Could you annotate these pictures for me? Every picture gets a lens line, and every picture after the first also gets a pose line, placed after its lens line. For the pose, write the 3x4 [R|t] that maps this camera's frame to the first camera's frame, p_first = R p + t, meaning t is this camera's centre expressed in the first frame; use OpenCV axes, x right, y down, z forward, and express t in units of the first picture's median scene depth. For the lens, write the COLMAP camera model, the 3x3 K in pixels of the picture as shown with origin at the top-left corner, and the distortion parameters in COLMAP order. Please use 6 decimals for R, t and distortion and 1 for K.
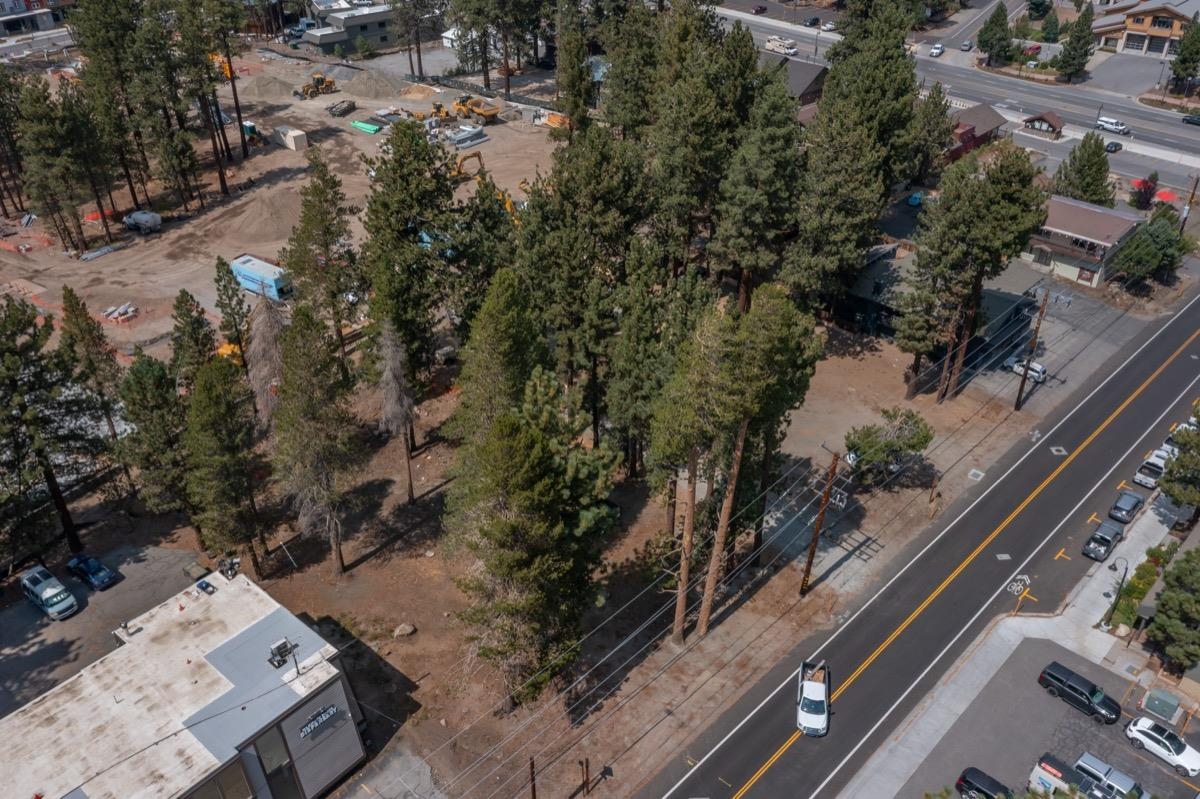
lens RADIAL K [[959.7, 0, 600.0], [0, 959.7, 399.5], [0, 0, 1]] dist [0.029247, 0.030811]
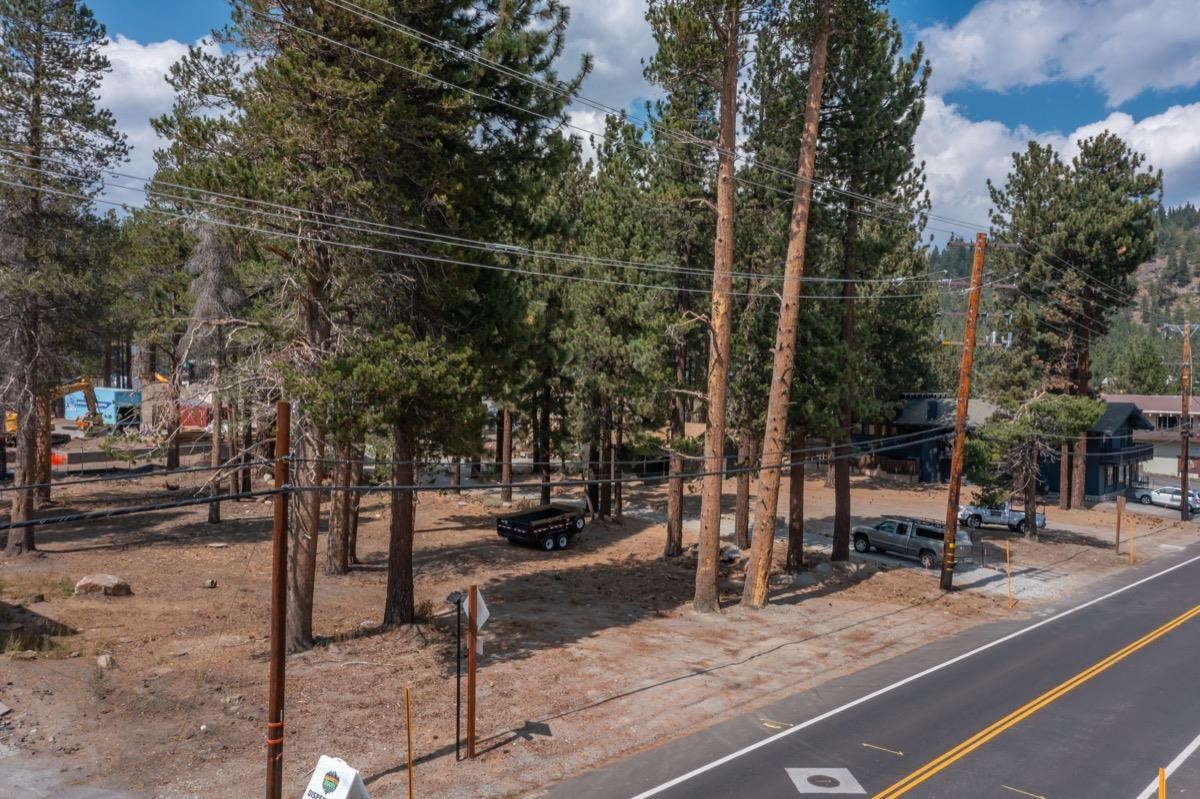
lens RADIAL K [[962.2, 0, 600.0], [0, 962.2, 399.5], [0, 0, 1]] dist [0.010765, 0.052890]
pose [[0.999335, 0.022628, 0.028600, 0.015431], [-0.004278, 0.851541, -0.524271, 0.393315], [-0.036218, 0.523799, 0.851071, 0.546475]]
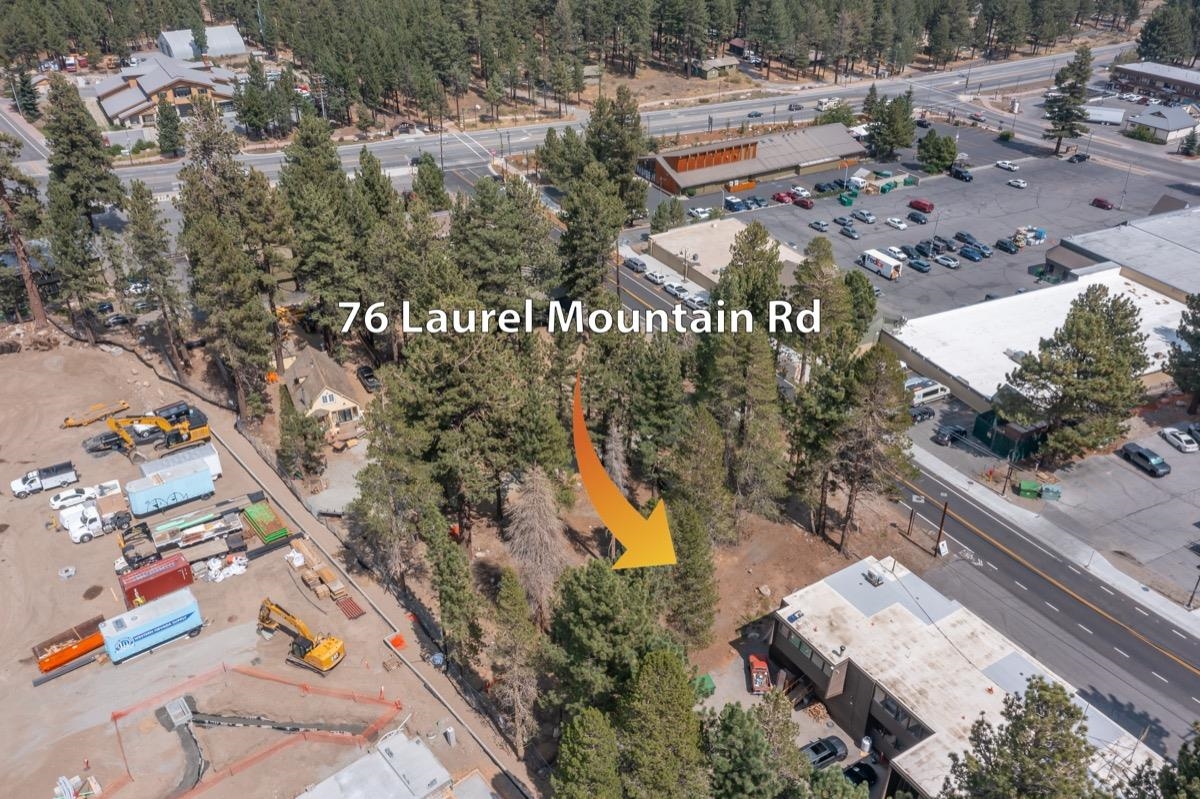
lens RADIAL K [[959.7, 0, 600.0], [0, 959.7, 399.5], [0, 0, 1]] dist [0.029247, 0.030811]
pose [[0.294575, -0.487731, 0.821794, -1.217090], [0.521828, 0.802518, 0.289240, -0.471921], [-0.800575, 0.343632, 0.490913, 0.423930]]
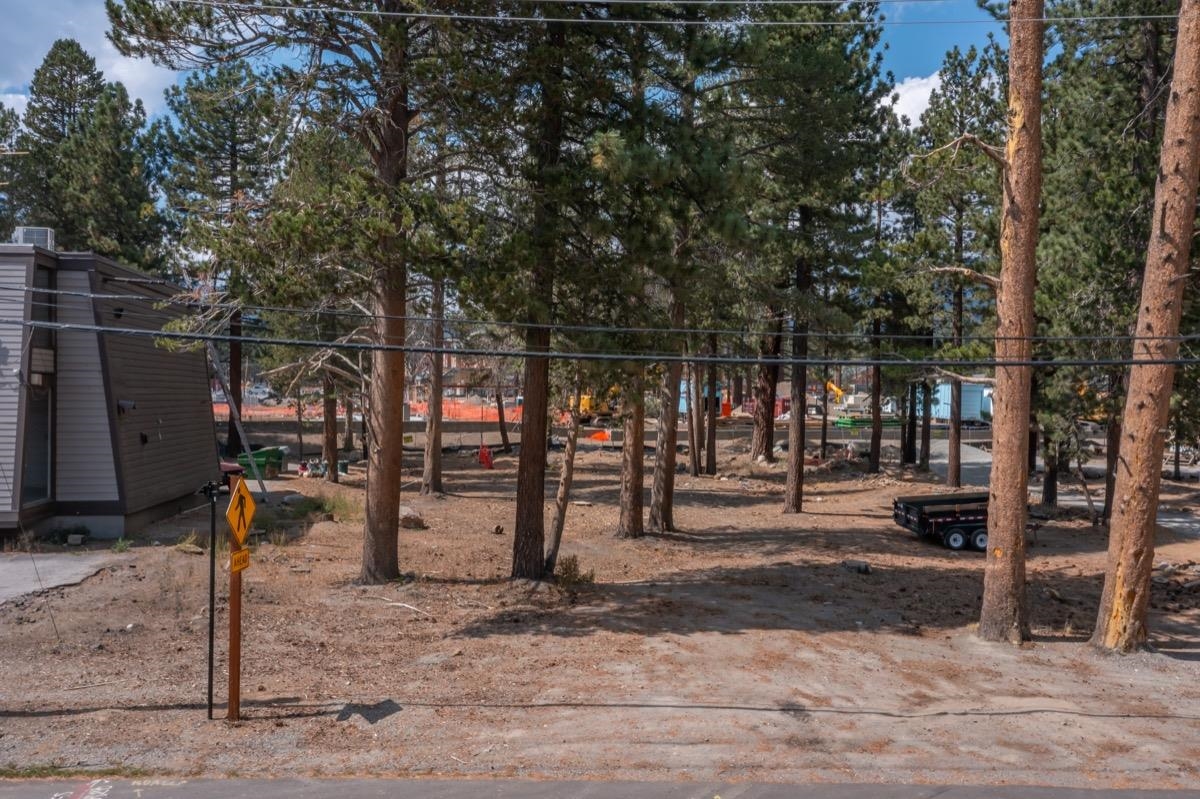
lens RADIAL K [[968.9, 0, 600.0], [0, 968.9, 399.5], [0, 0, 1]] dist [0.032352, 0.017695]
pose [[0.752373, 0.016732, -0.658525, 0.169947], [-0.370179, 0.837642, -0.401651, 0.335669], [0.544888, 0.545963, 0.636413, 0.709358]]
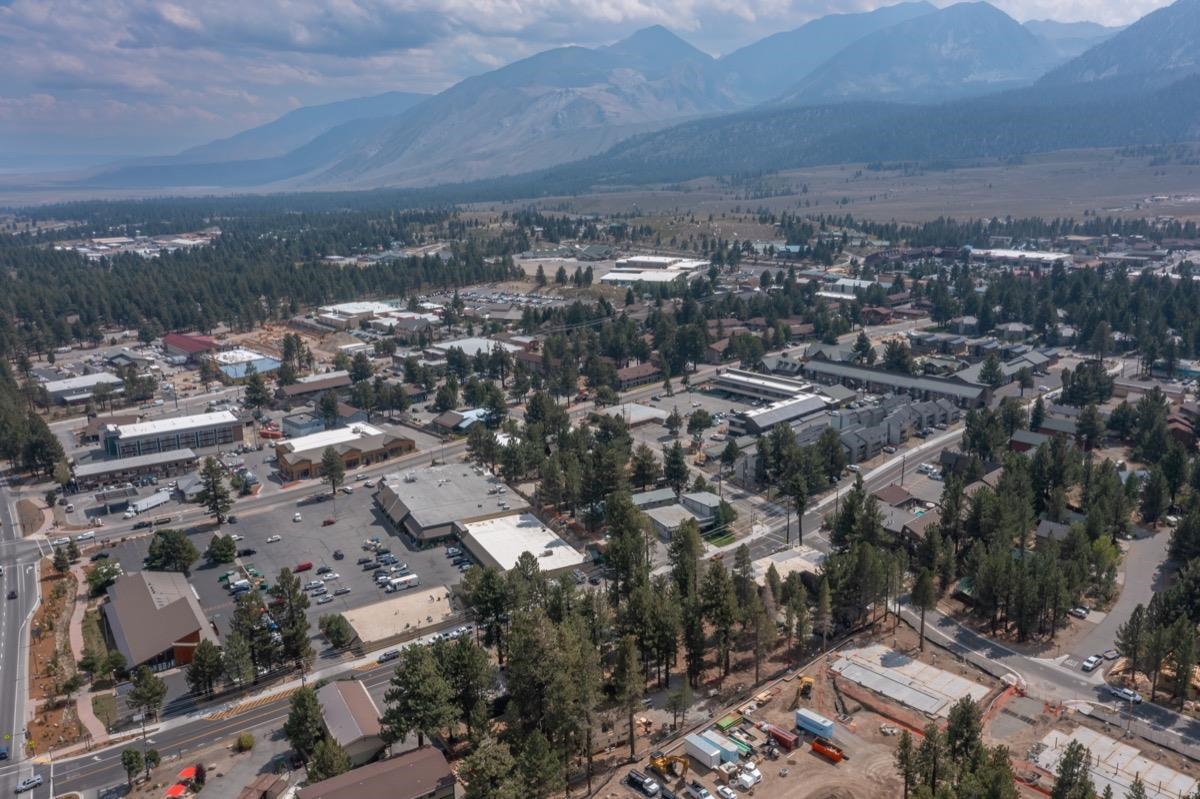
lens RADIAL K [[965.2, 0, 600.0], [0, 965.2, 399.5], [0, 0, 1]] dist [0.014412, 0.068211]
pose [[-0.970944, -0.035540, 0.236653, -0.564413], [0.151593, 0.673845, 0.723154, -2.892861], [-0.185168, 0.738017, -0.648878, 2.759148]]
